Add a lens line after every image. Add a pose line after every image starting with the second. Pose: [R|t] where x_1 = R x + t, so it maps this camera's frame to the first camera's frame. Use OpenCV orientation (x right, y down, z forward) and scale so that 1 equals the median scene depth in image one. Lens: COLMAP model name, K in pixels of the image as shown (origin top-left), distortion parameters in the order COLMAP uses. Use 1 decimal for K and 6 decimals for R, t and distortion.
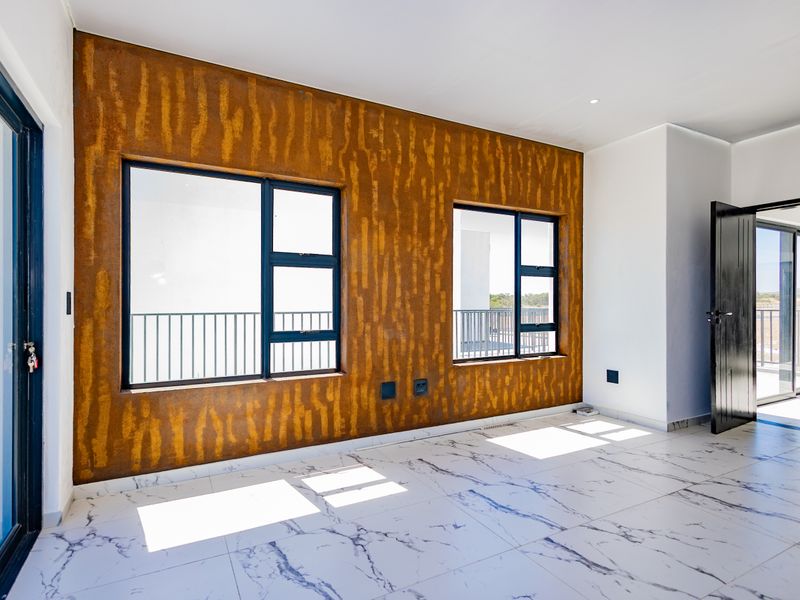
lens RADIAL K [[433.1, 0, 400.0], [0, 433.1, 300.0], [0, 0, 1]] dist [0.000729, 0.000027]
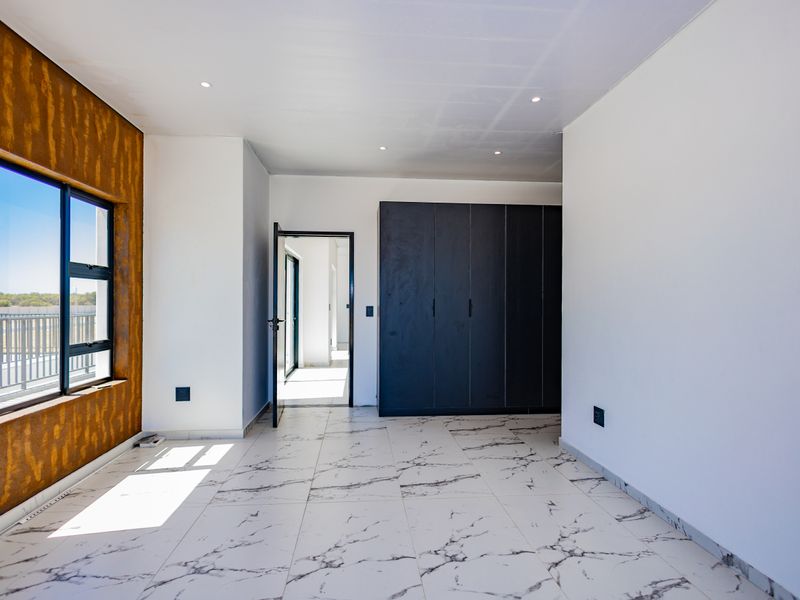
lens RADIAL K [[417.9, 0, 395.1], [0, 417.9, 301.4], [0, 0, 1]] dist [0.001086, 0.000191]
pose [[0.404273, 0.002377, 0.914635, -0.137853], [-0.002592, 0.999996, -0.001453, -0.017664], [-0.914635, -0.001783, 0.404277, 0.262563]]
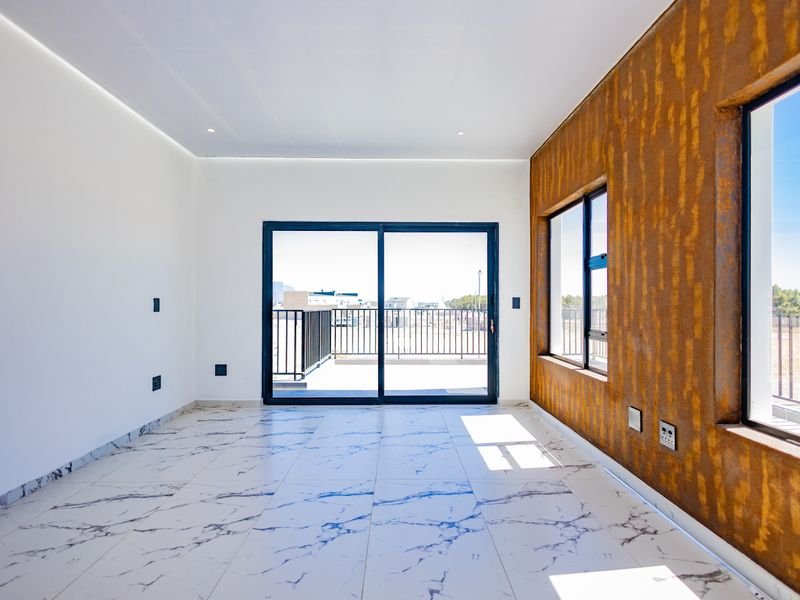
lens RADIAL K [[433.1, 0, 400.0], [0, 433.1, 300.0], [0, 0, 1]] dist [0.000729, 0.000027]
pose [[-0.477255, -0.008365, -0.878725, 0.722626], [-0.003331, 0.999965, -0.007710, 0.007031], [0.878759, -0.000753, -0.477266, 0.863331]]
